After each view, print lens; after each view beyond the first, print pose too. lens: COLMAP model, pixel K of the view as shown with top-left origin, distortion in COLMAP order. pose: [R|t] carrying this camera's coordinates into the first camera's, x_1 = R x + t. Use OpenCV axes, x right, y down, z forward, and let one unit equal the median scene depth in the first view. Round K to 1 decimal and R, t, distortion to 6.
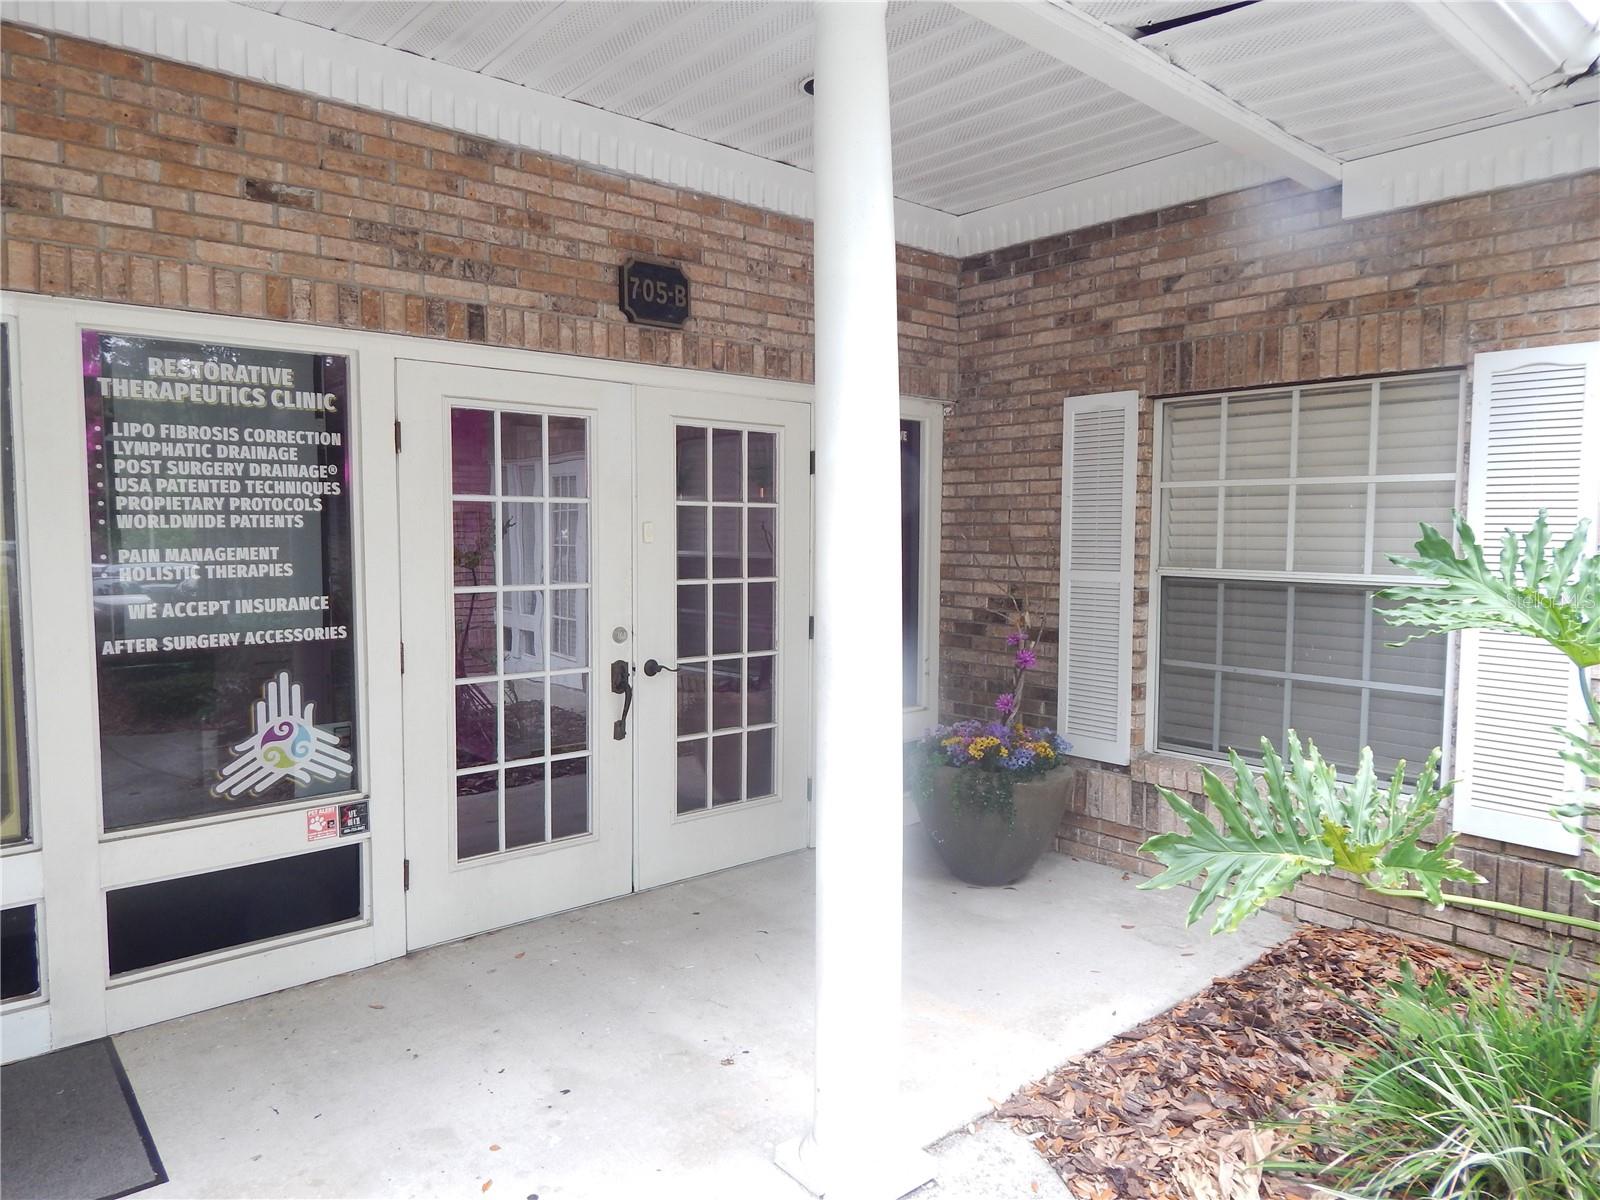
lens RADIAL K [[1072.1, 0, 796.3], [0, 1072.1, 595.0], [0, 0, 1]] dist [0.000756, -0.000864]
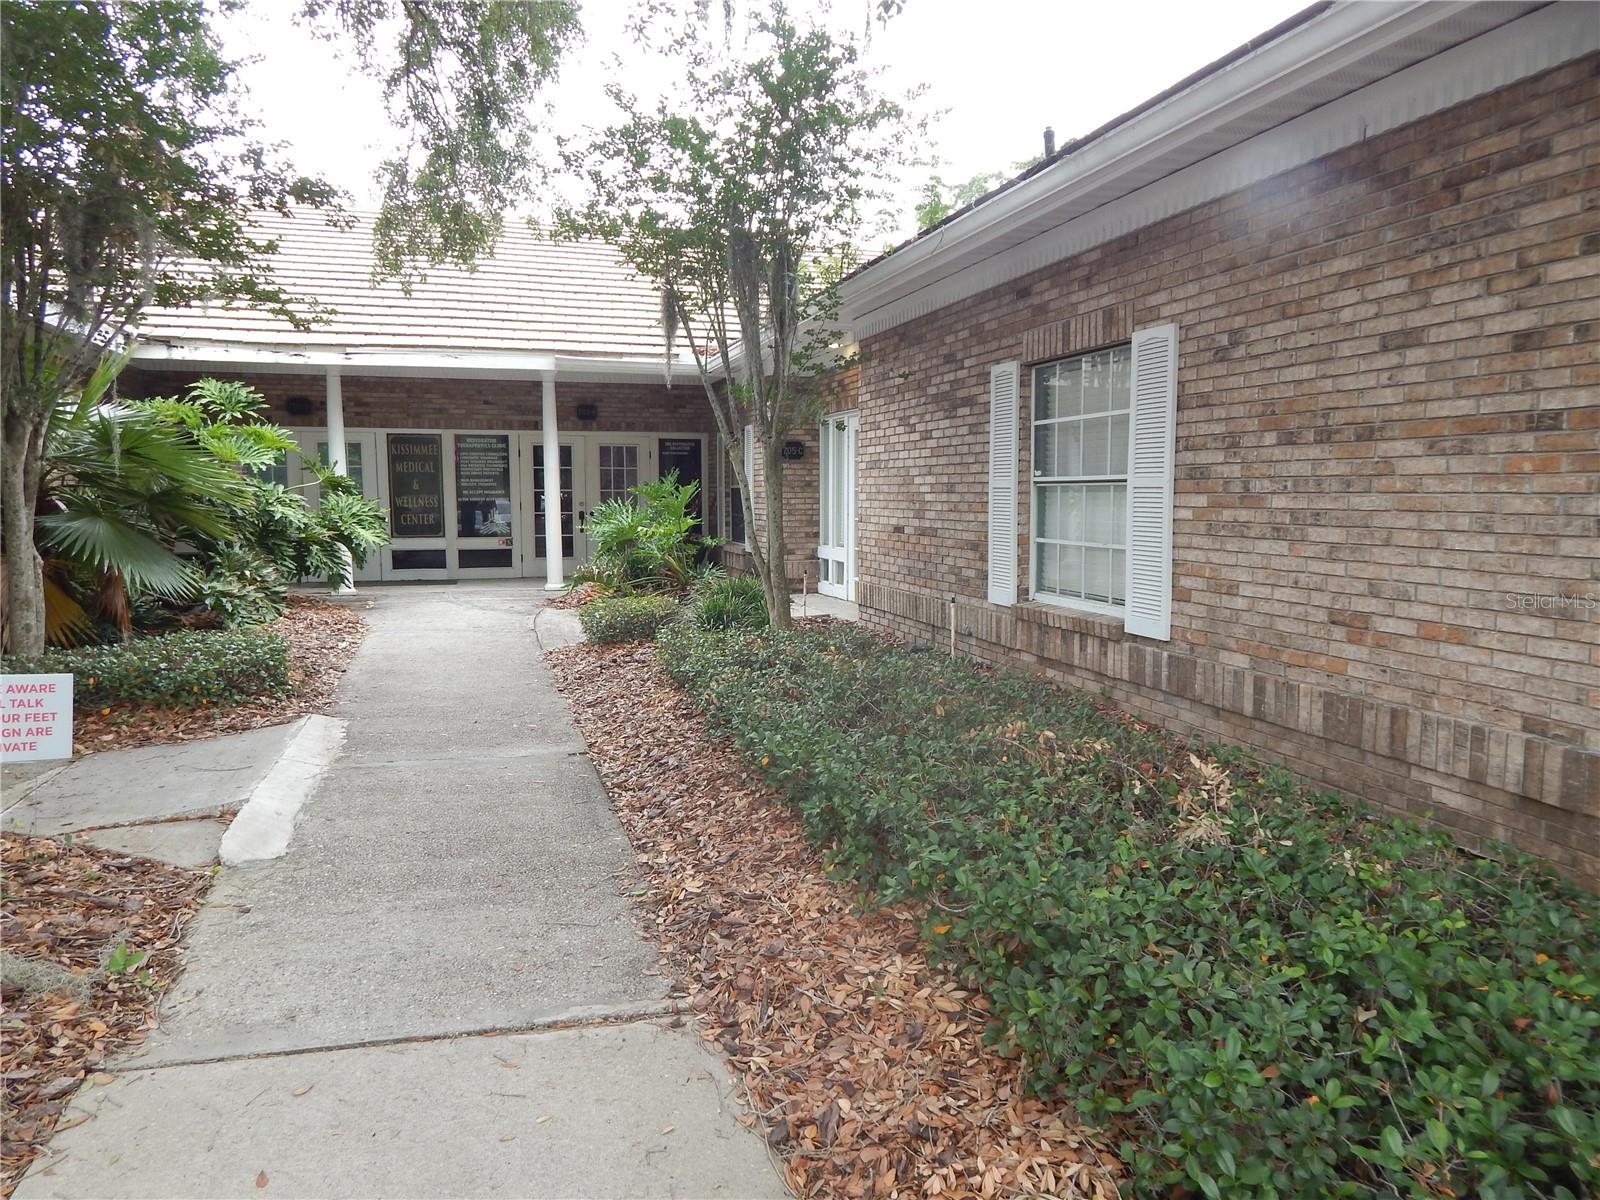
lens RADIAL K [[1072.1, 0, 802.9], [0, 1072.1, 600.8], [0, 0, 1]] dist [0.000756, -0.000864]
pose [[0.911583, 0.038476, -0.409312, 2.507451], [-0.023724, 0.998875, 0.041061, 0.244809], [0.410431, -0.027720, 0.911470, -2.523535]]
